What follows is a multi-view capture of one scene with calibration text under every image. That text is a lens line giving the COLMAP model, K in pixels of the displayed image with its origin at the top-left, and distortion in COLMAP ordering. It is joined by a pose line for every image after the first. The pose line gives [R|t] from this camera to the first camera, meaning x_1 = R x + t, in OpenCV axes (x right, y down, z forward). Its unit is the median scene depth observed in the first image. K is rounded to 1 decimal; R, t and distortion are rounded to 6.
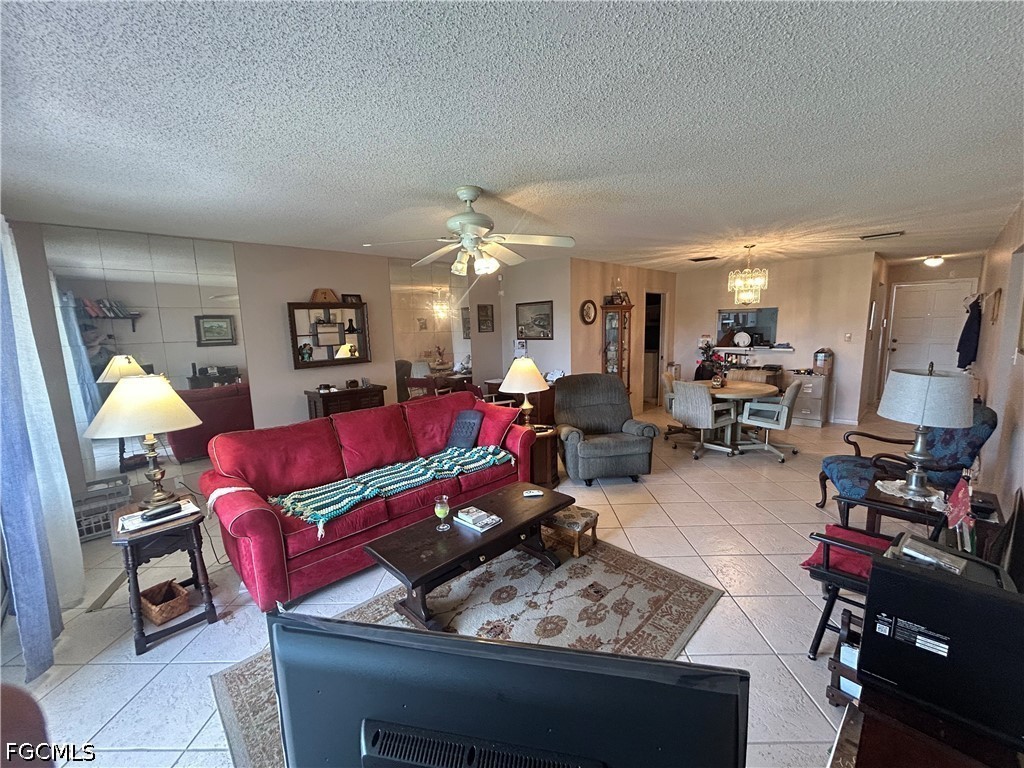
lens RADIAL K [[411.4, 0, 512.0], [0, 411.4, 384.0], [0, 0, 1]] dist [0.000804, 0.000030]
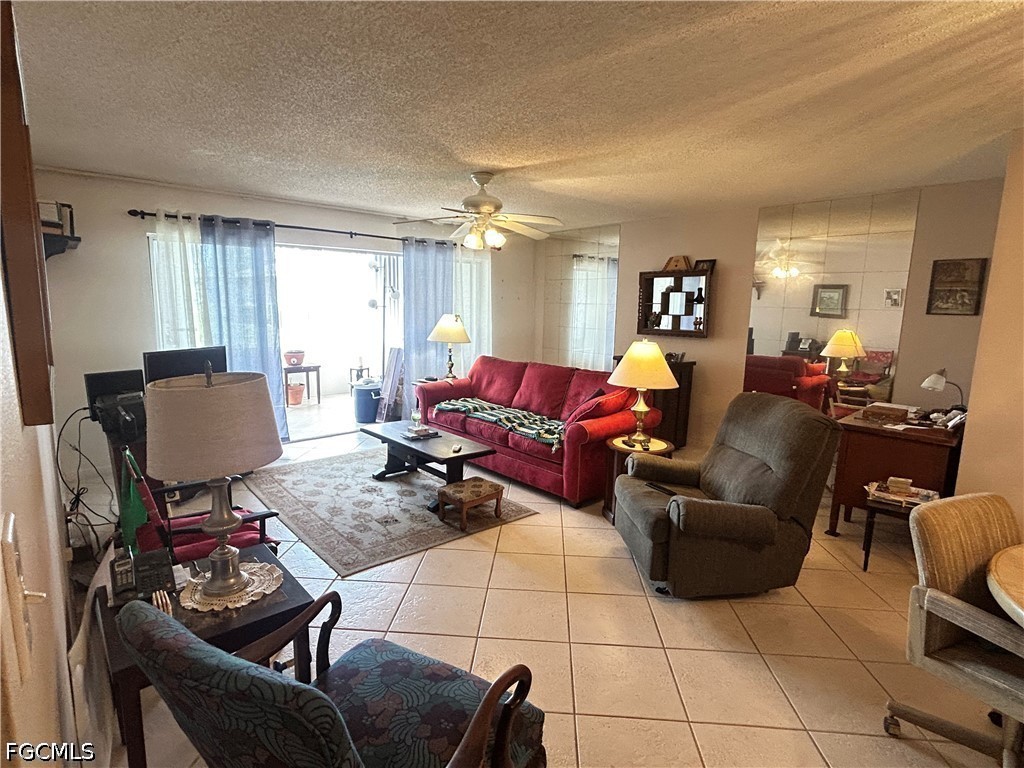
lens RADIAL K [[522.8, 0, 512.0], [0, 522.8, 384.0], [0, 0, 1]] dist [-0.000592, -0.000114]
pose [[-0.053350, 0.179118, -0.982380, 0.798866], [-0.162278, 0.969148, 0.185519, -0.101073], [0.985302, 0.169316, -0.022638, 0.672951]]
